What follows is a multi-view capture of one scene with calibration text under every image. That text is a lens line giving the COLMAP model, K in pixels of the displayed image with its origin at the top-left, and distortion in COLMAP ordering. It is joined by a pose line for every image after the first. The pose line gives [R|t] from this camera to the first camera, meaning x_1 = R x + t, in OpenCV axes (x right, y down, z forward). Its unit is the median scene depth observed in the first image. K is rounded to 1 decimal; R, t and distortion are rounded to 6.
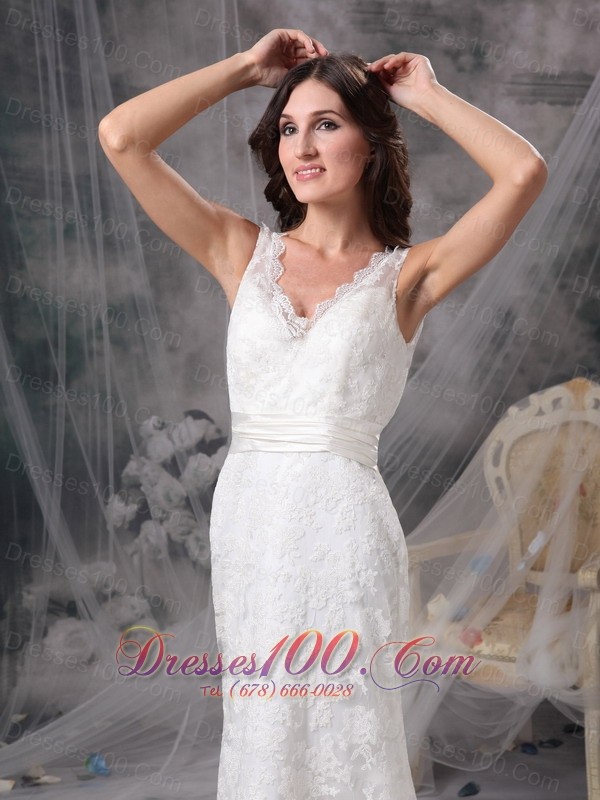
lens RADIAL K [[1371.6, 0, 275.3], [0, 1371.6, 400.0], [0, 0, 1]] dist [0.049390, 0.000000]
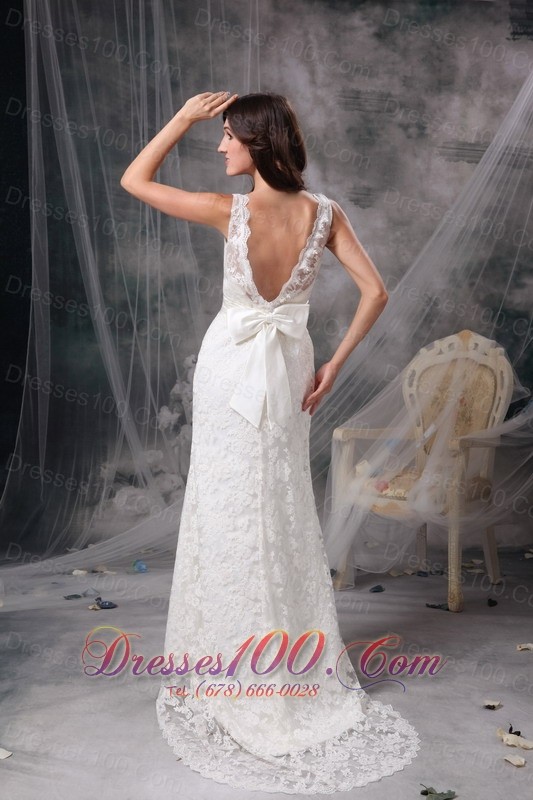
lens RADIAL K [[1128.5, 0, 266.6], [0, 1128.5, 401.9], [0, 0, 1]] dist [-0.011646, 0.000000]
pose [[0.997076, 0.050890, -0.057014, 0.065233], [-0.053503, 0.997540, -0.045289, 0.115330], [0.054569, 0.048207, 0.997346, -0.229410]]
